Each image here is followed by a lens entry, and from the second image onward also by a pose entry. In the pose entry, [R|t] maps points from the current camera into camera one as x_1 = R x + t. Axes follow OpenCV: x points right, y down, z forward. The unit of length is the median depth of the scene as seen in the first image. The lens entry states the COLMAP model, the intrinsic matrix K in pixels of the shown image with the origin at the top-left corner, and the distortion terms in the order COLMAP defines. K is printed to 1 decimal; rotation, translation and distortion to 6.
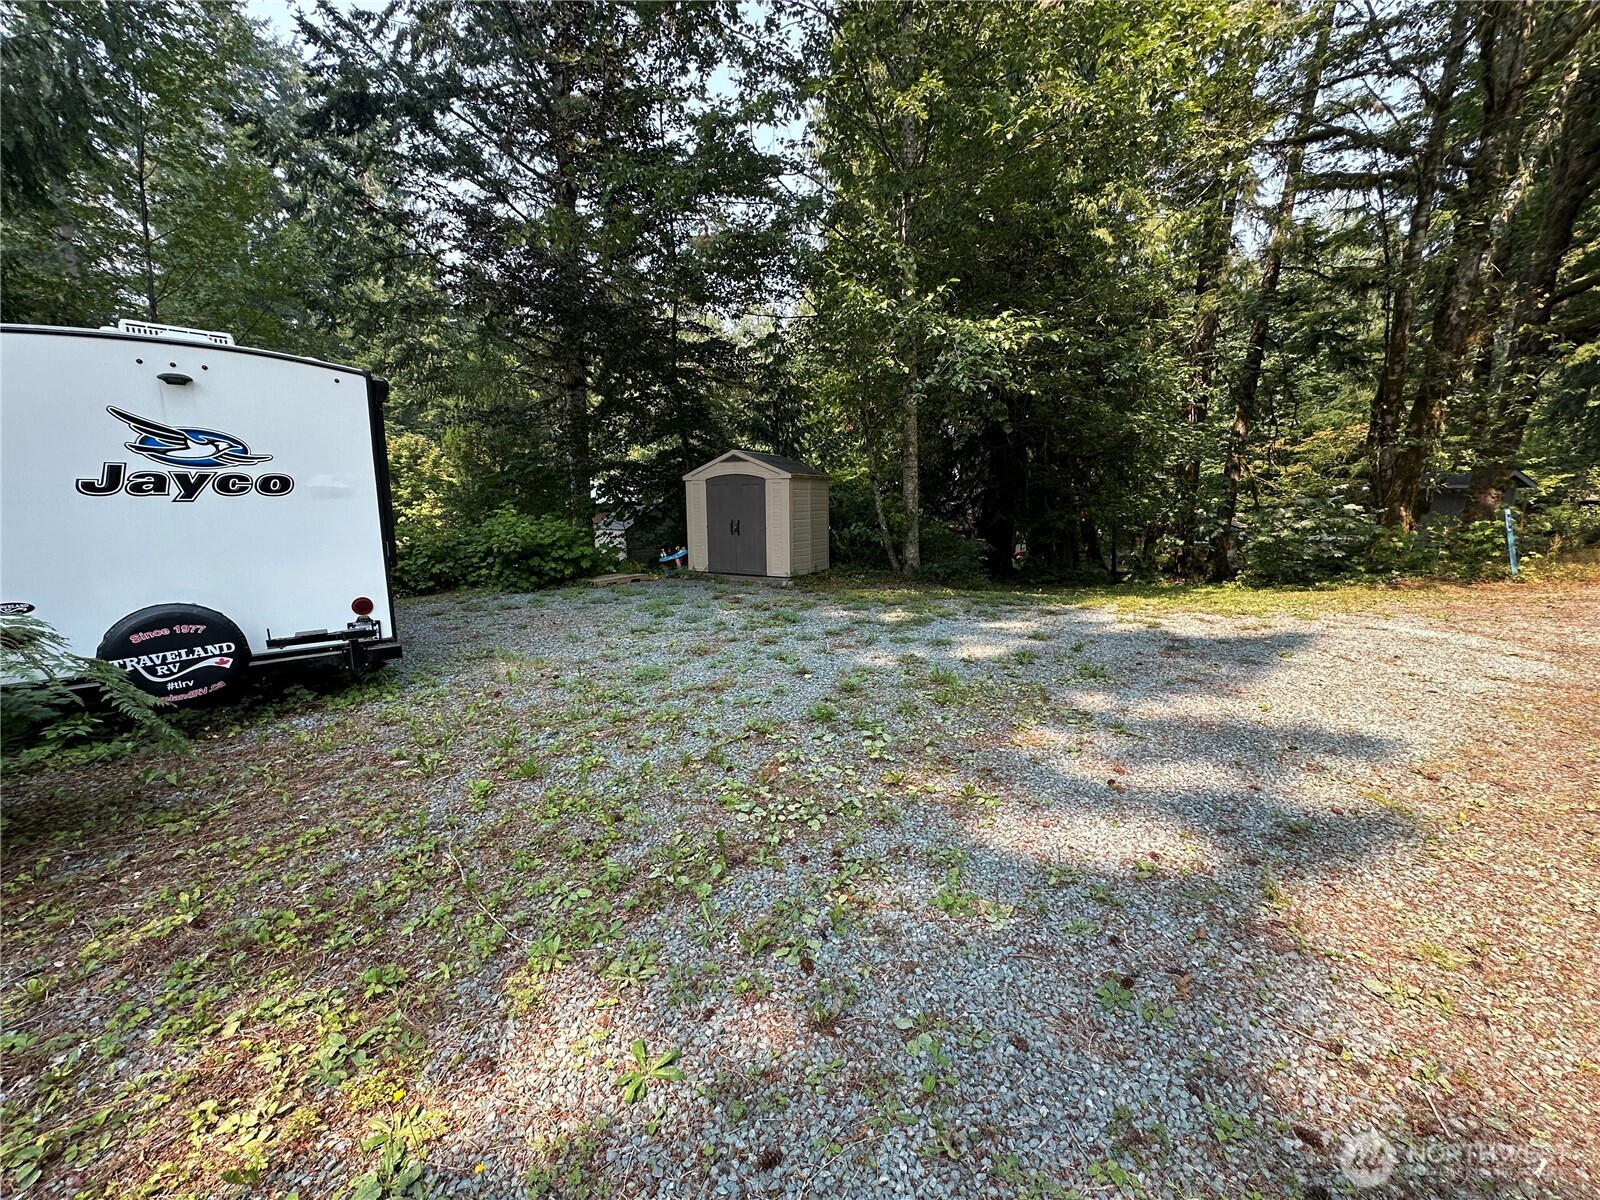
lens RADIAL K [[640.9, 0, 800.0], [0, 640.9, 600.0], [0, 0, 1]] dist [0.001044, 0.000136]
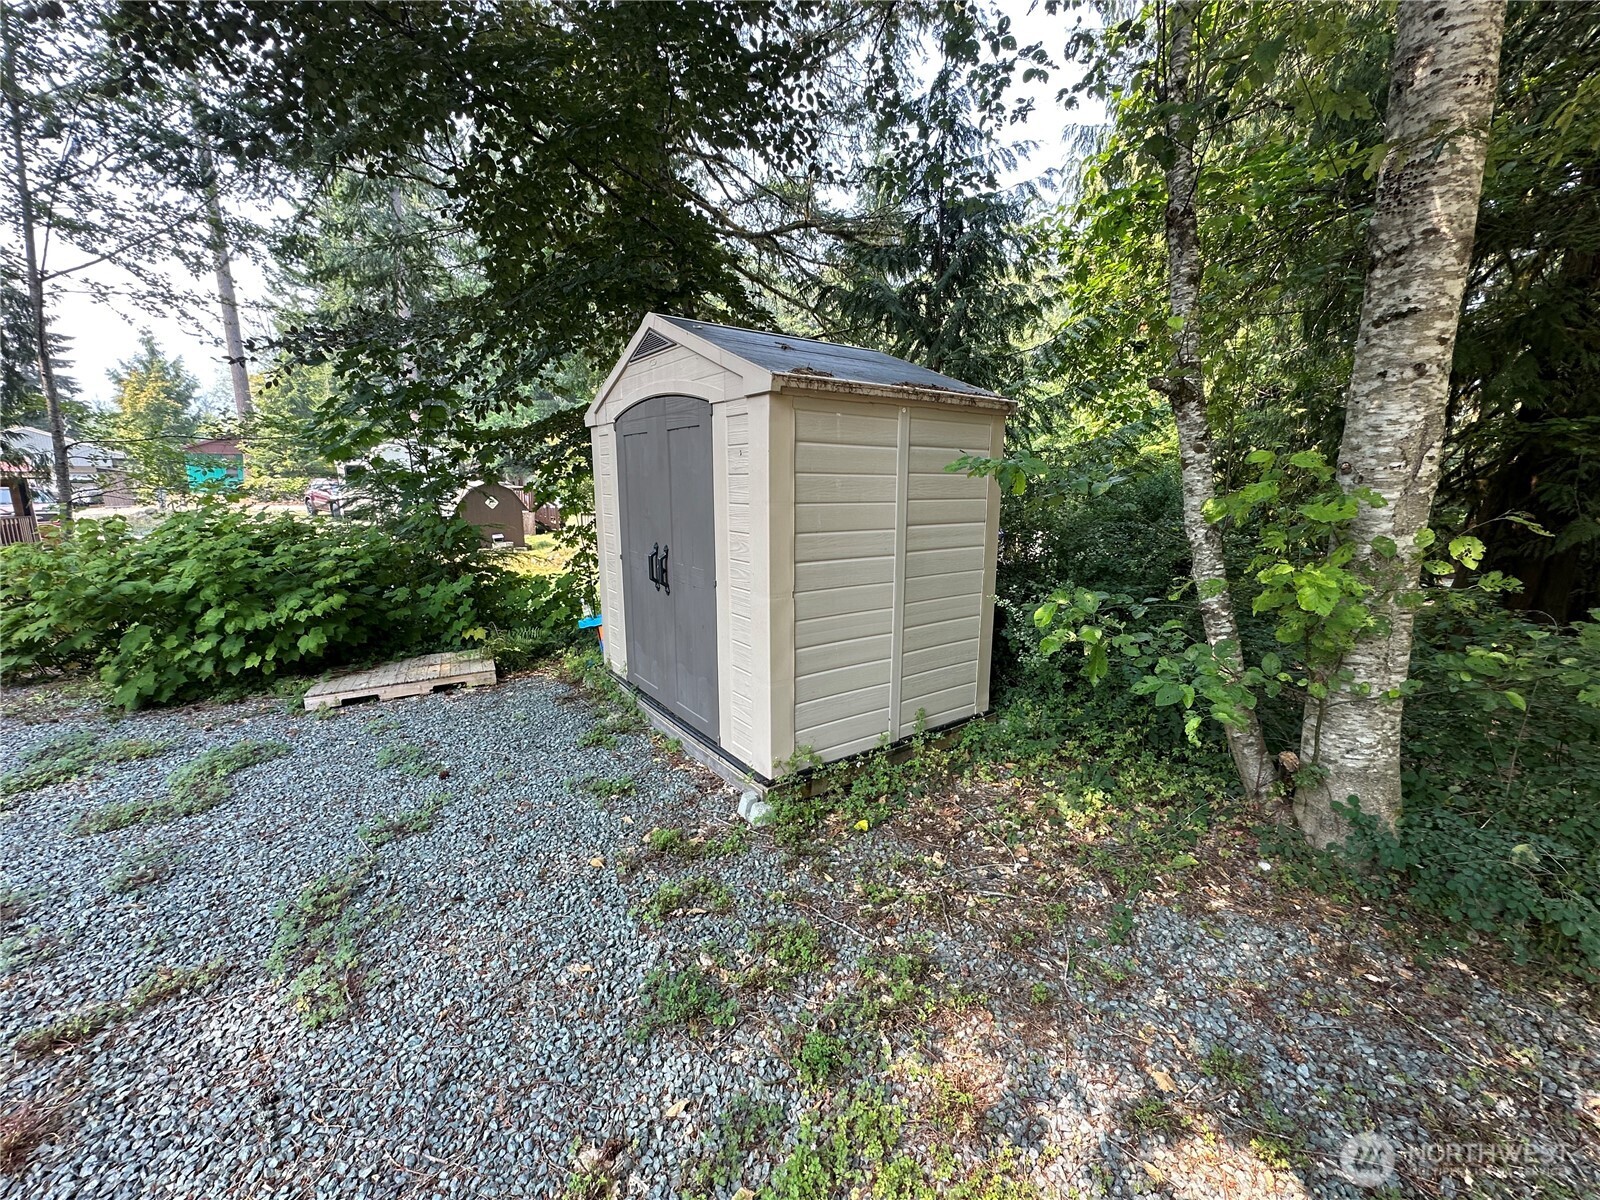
lens RADIAL K [[640.9, 0, 800.0], [0, 640.9, 600.0], [0, 0, 1]] dist [0.001044, 0.000136]
pose [[0.902289, 0.084963, -0.422676, 0.100434], [-0.068384, 0.996182, 0.054264, -0.123014], [0.425673, -0.020057, 0.904655, 0.765108]]
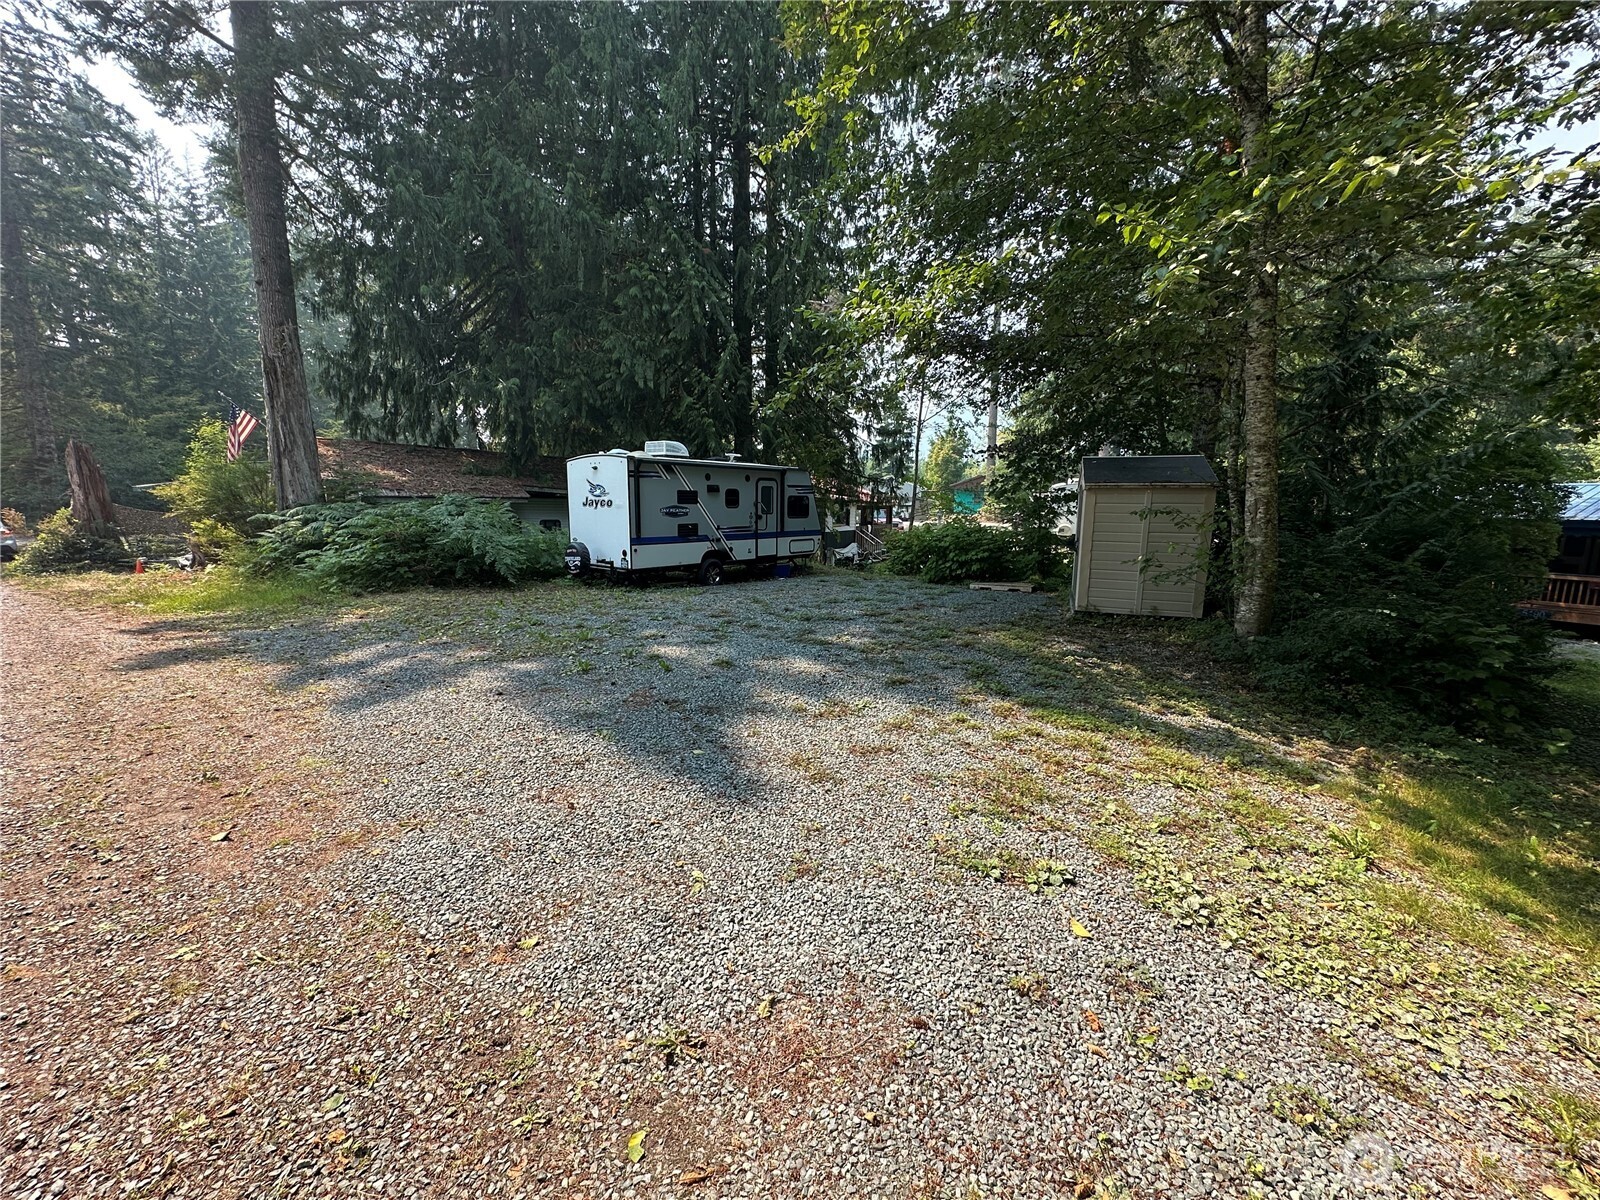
lens RADIAL K [[640.9, 0, 800.0], [0, 640.9, 600.0], [0, 0, 1]] dist [0.001044, 0.000136]
pose [[0.138564, 0.156685, -0.977880, 0.729274], [-0.160726, 0.977873, 0.133909, -0.100571], [0.977224, 0.138616, 0.160681, 0.519992]]
